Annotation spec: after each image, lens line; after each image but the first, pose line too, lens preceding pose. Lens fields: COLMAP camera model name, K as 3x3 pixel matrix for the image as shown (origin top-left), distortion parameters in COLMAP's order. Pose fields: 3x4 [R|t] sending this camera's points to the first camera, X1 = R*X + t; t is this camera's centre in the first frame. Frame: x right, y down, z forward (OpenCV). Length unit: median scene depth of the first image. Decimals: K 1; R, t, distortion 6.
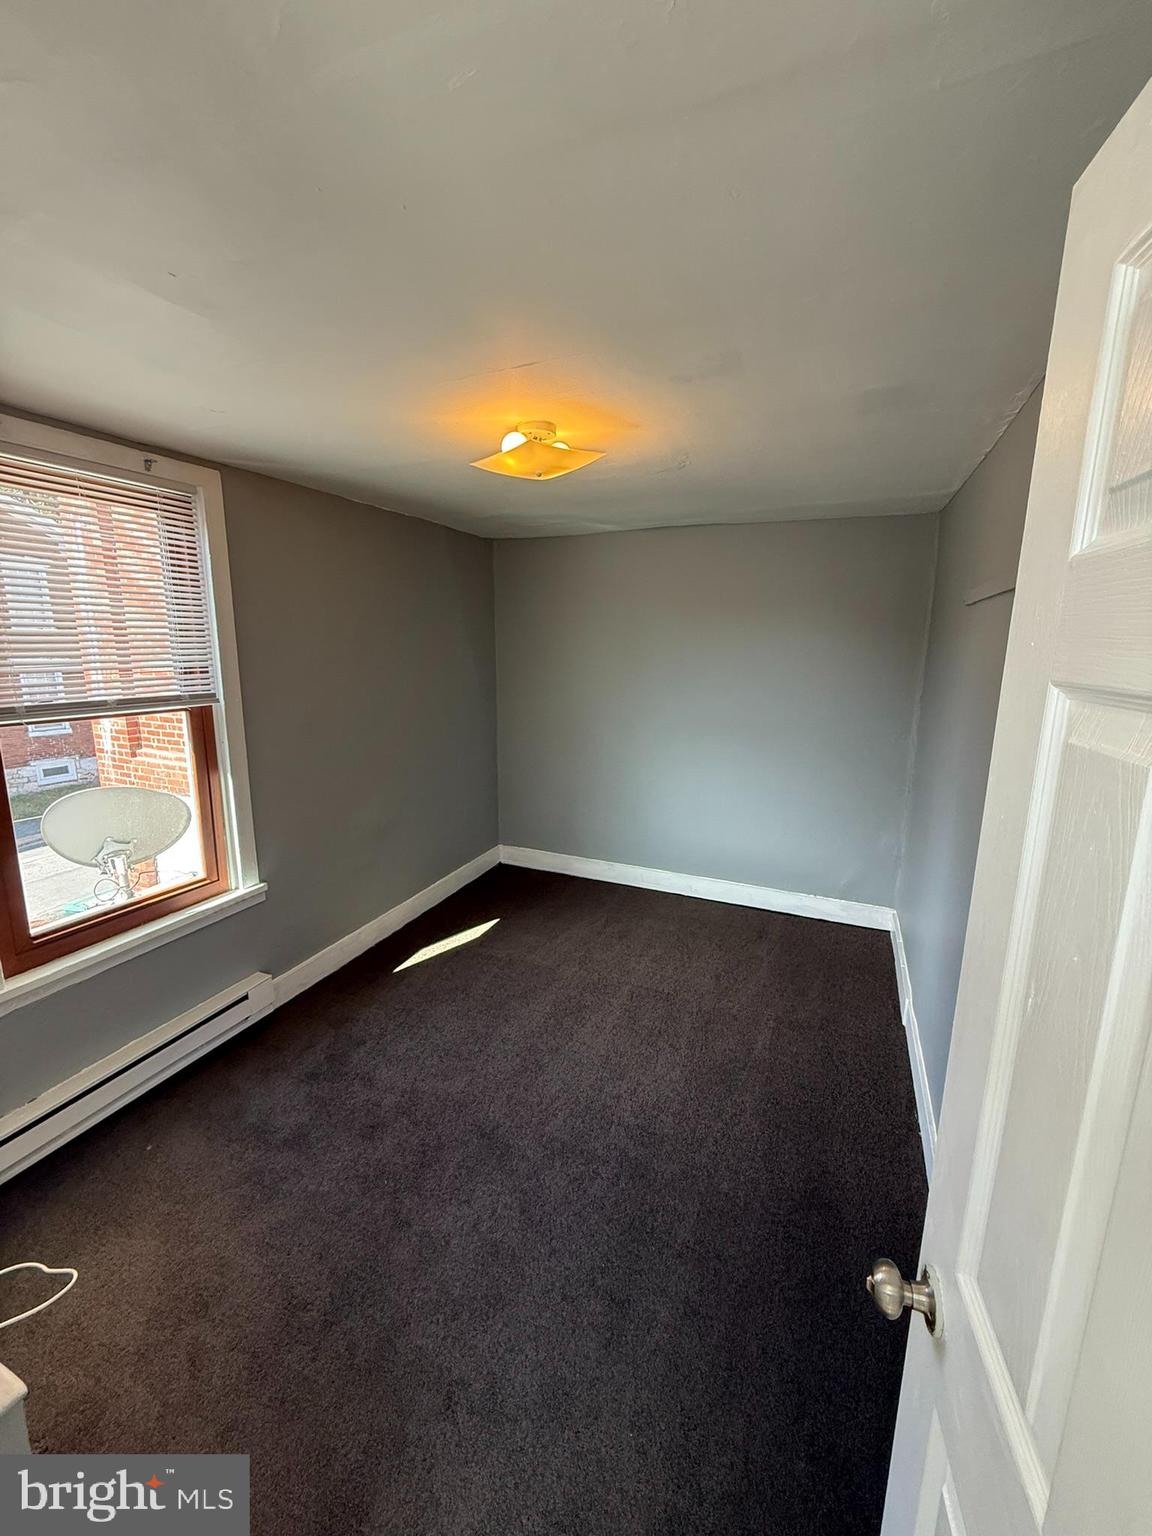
lens RADIAL K [[612.4, 0, 576.0], [0, 612.4, 768.0], [0, 0, 1]] dist [0.000045, -0.000272]
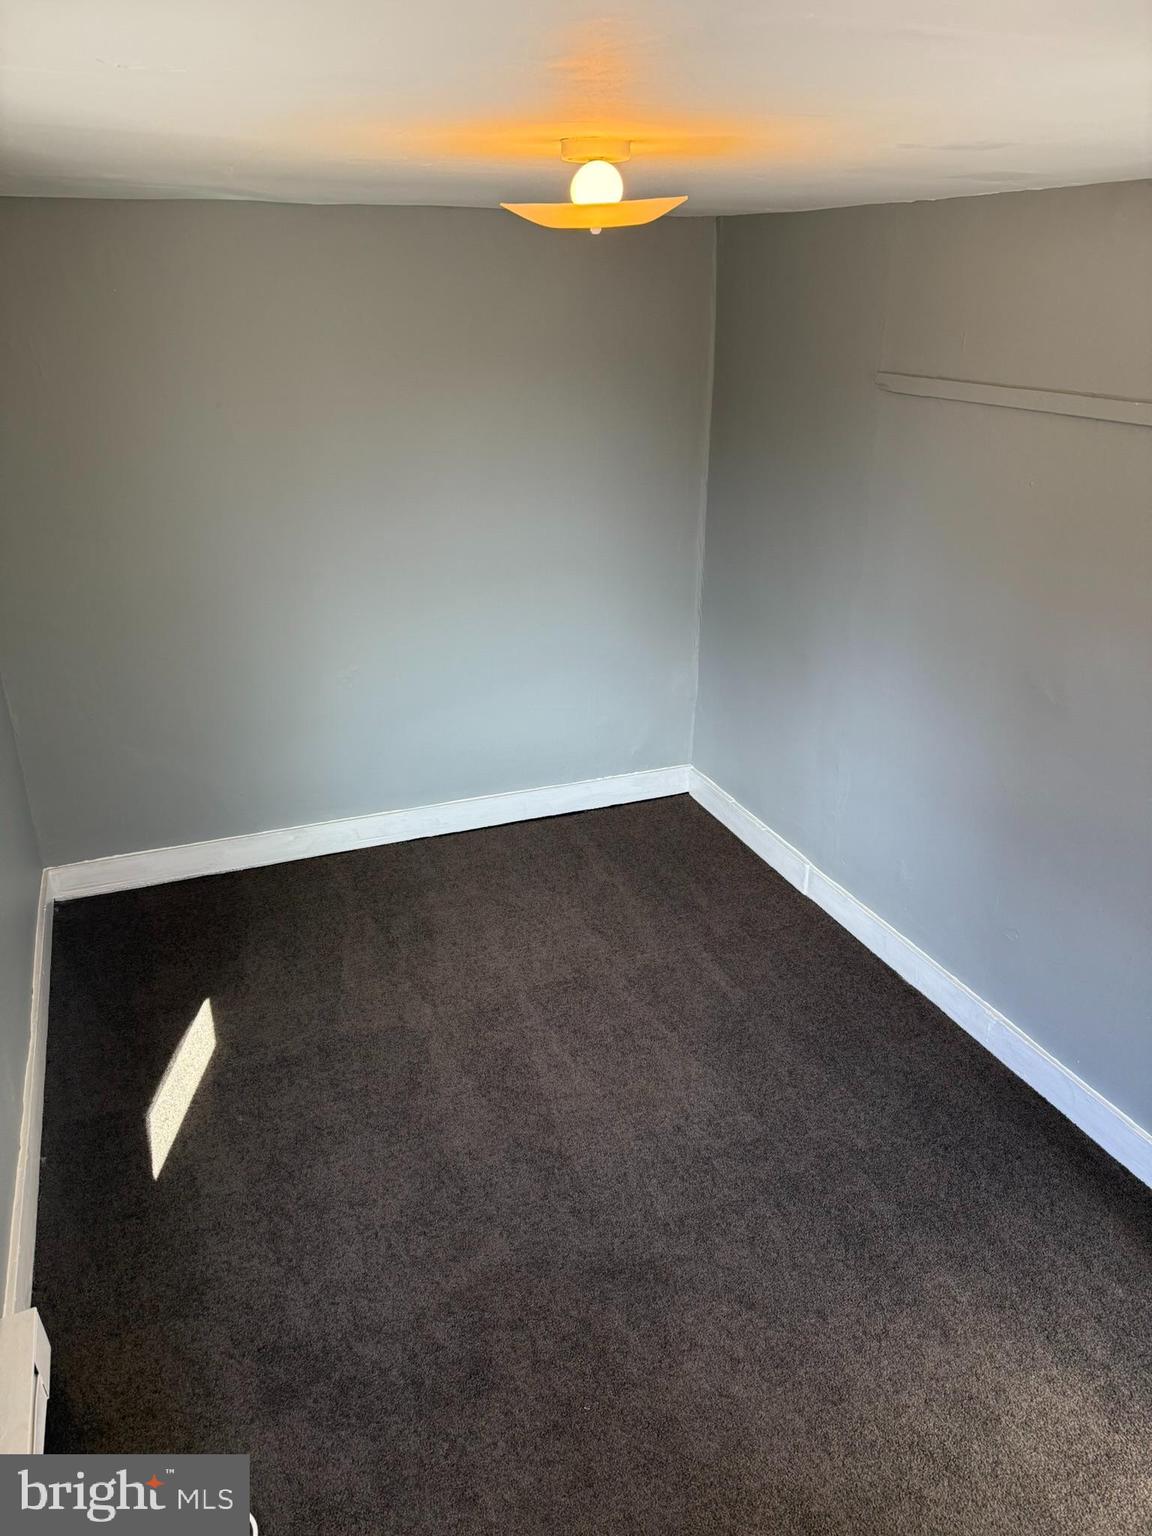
lens RADIAL K [[1120.2, 0, 576.0], [0, 1120.2, 768.0], [0, 0, 1]] dist [0.000594, -0.040658]
pose [[0.686897, -0.277956, 0.671501, -0.625495], [0.148483, 0.958156, 0.244724, -0.147835], [-0.711425, -0.068394, 0.699426, 0.194153]]
